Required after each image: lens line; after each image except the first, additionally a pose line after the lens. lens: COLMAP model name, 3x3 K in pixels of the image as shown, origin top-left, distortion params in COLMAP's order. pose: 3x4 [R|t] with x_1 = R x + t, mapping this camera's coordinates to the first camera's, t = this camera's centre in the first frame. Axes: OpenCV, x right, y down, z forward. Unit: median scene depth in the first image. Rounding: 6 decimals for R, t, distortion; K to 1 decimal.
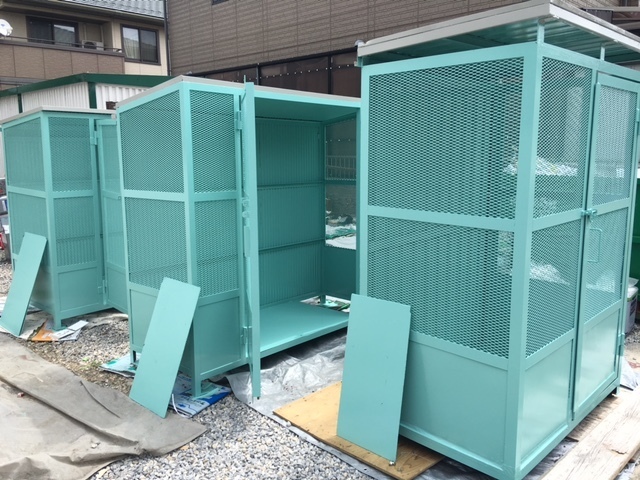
lens RADIAL K [[547.5, 0, 320.0], [0, 547.5, 240.0], [0, 0, 1]] dist [0.008791, 0.013526]
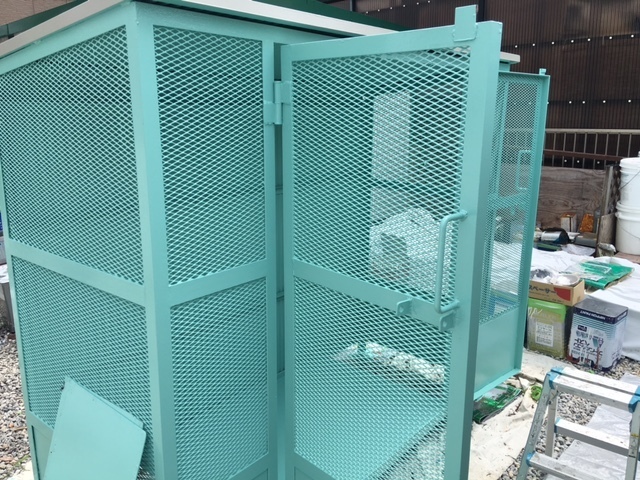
lens RADIAL K [[547.5, 0, 320.0], [0, 547.5, 240.0], [0, 0, 1]] dist [0.008791, 0.013526]
pose [[0.999939, 0.001442, 0.010992, -0.182639], [-0.002166, 0.997812, 0.066080, -0.059247], [-0.010872, -0.066100, 0.997754, 0.316248]]
